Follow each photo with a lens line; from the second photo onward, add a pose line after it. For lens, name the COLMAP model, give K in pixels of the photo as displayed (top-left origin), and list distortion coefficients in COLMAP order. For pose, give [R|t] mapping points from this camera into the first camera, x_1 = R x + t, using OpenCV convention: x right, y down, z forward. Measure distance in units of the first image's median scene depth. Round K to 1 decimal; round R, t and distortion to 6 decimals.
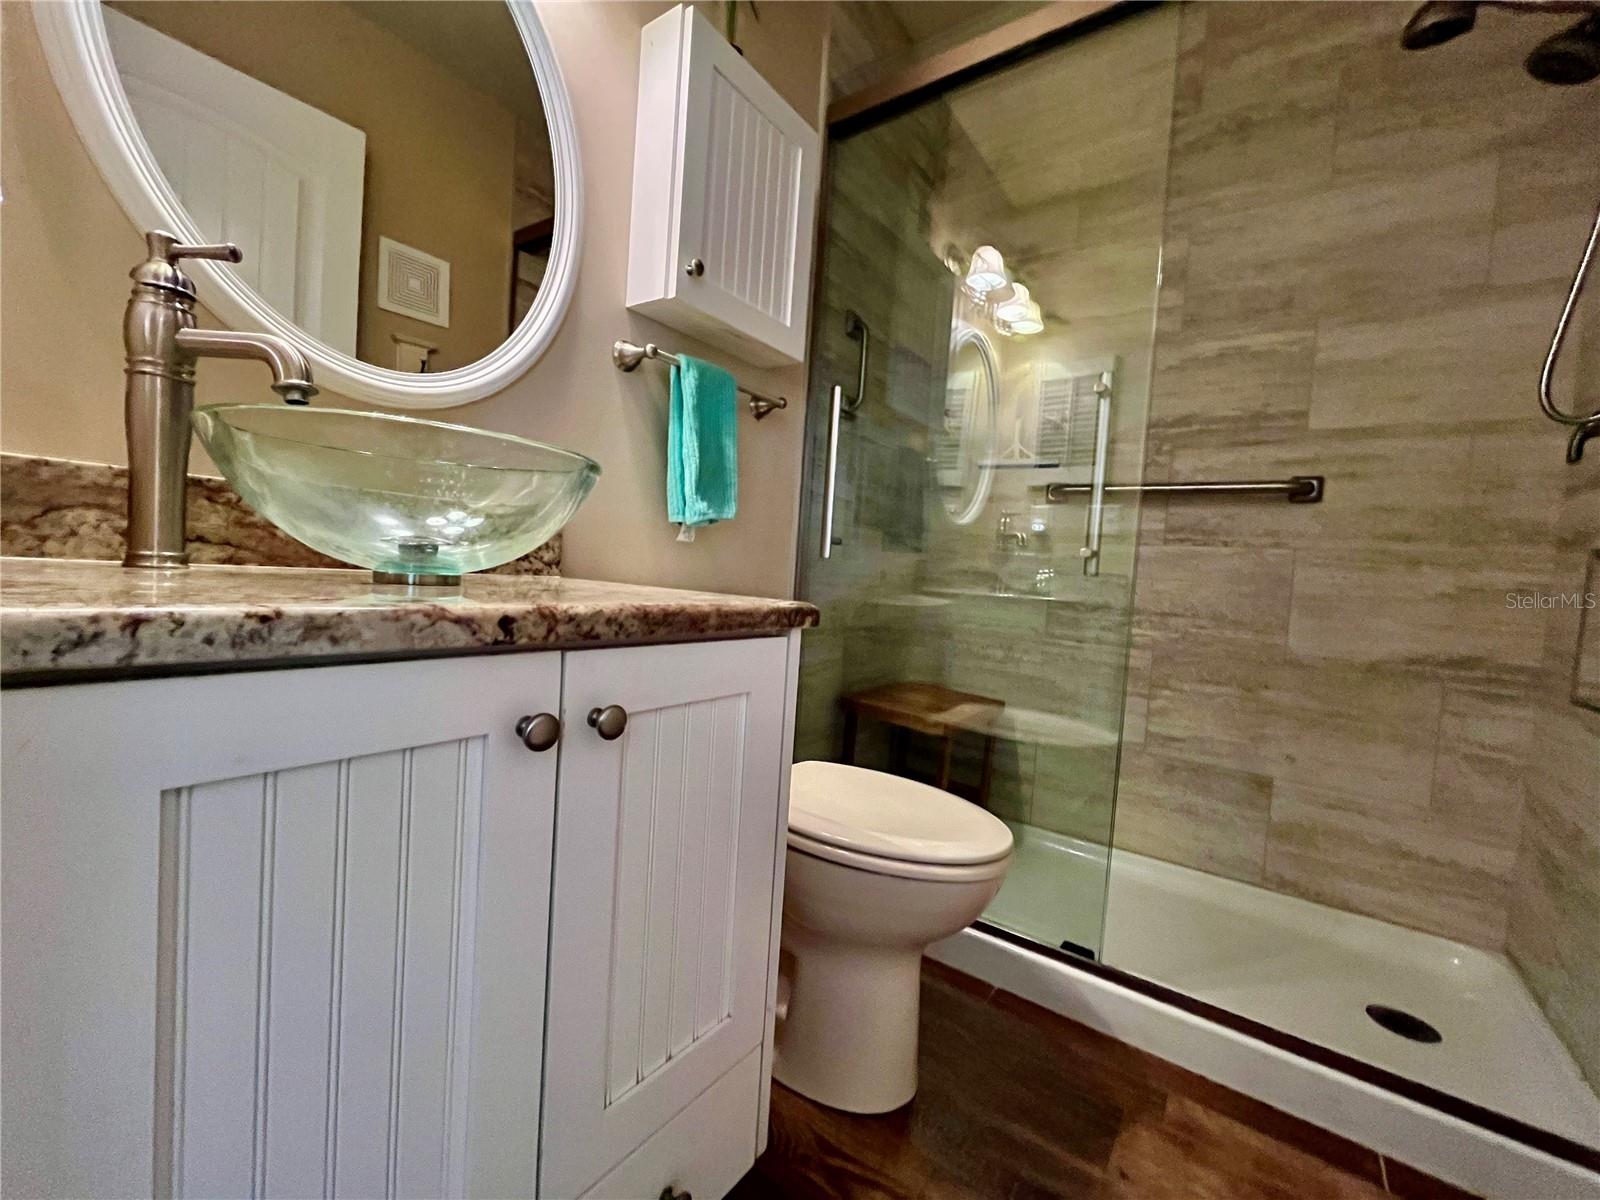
lens RADIAL K [[647.9, 0, 794.7], [0, 647.9, 598.9], [0, 0, 1]] dist [-0.001804, -0.000508]
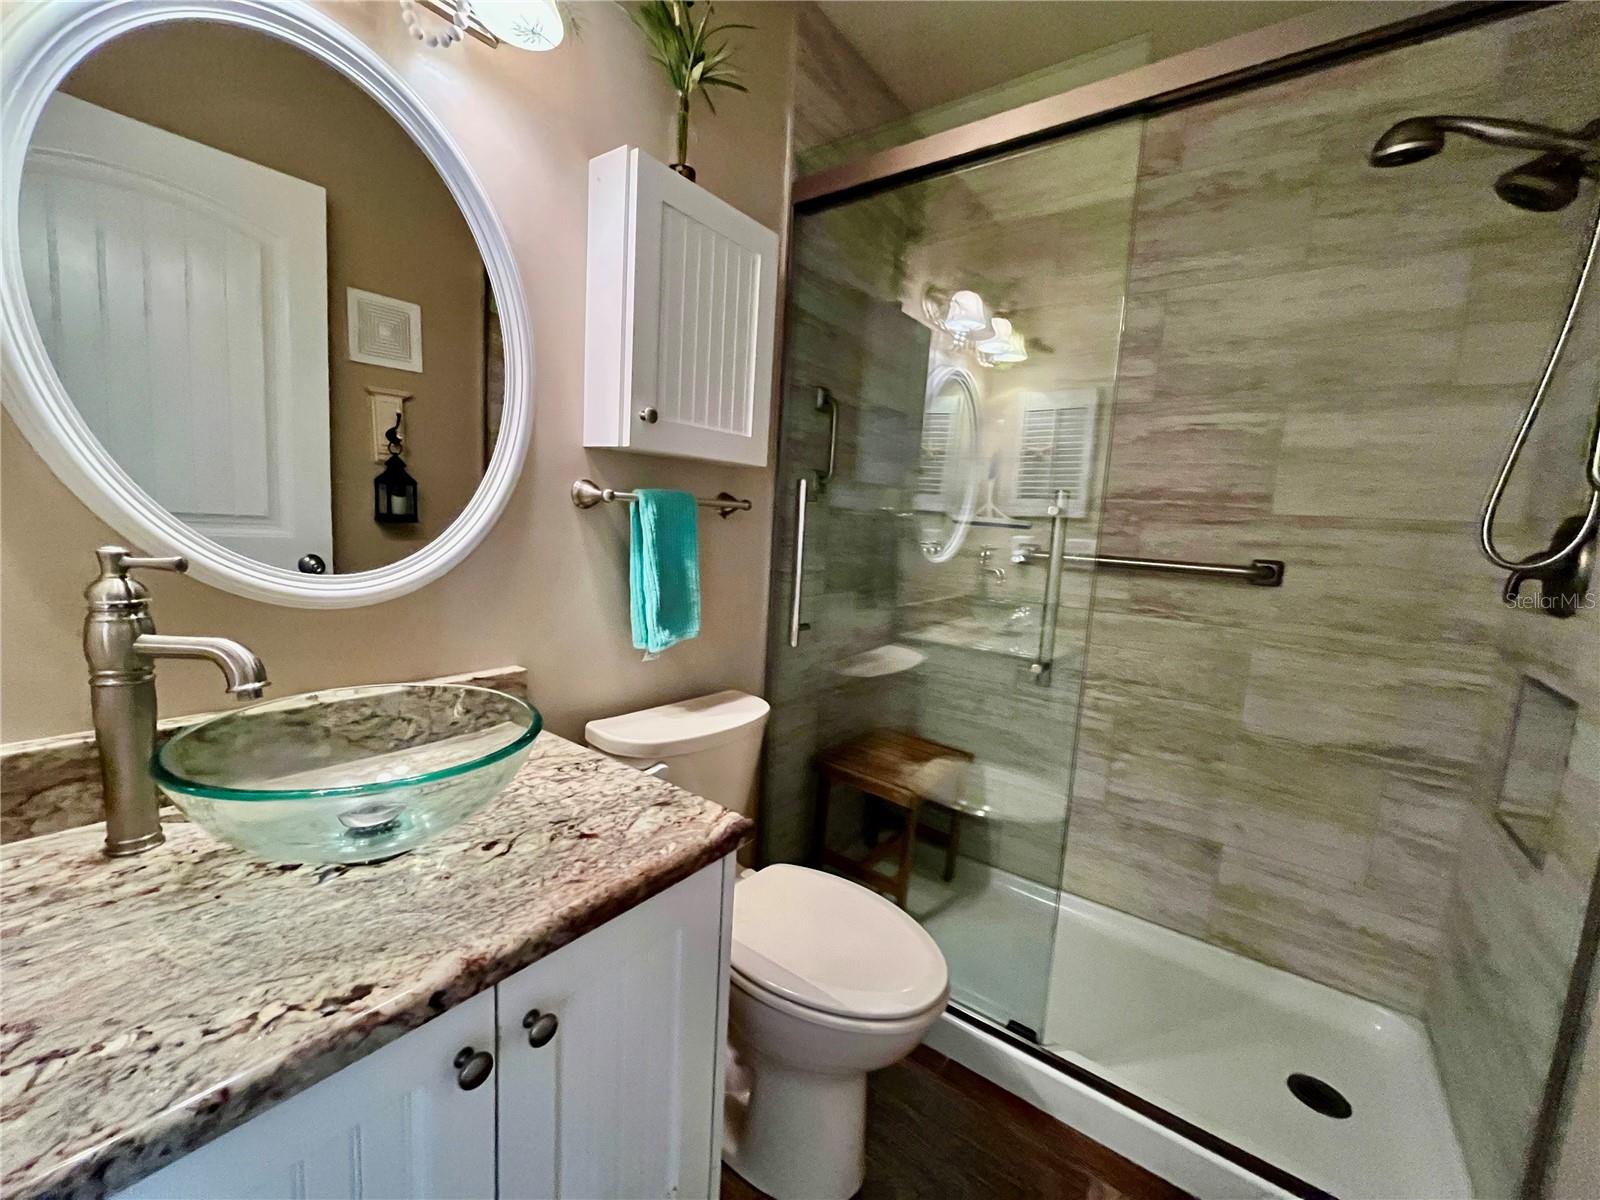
lens RADIAL K [[647.9, 0, 795.9], [0, 647.9, 599.2], [0, 0, 1]] dist [-0.001804, -0.000508]
pose [[0.999951, -0.008596, -0.004961, 0.056841], [0.008962, 0.996827, 0.079092, -0.216563], [0.004266, -0.079133, 0.996855, -0.021386]]
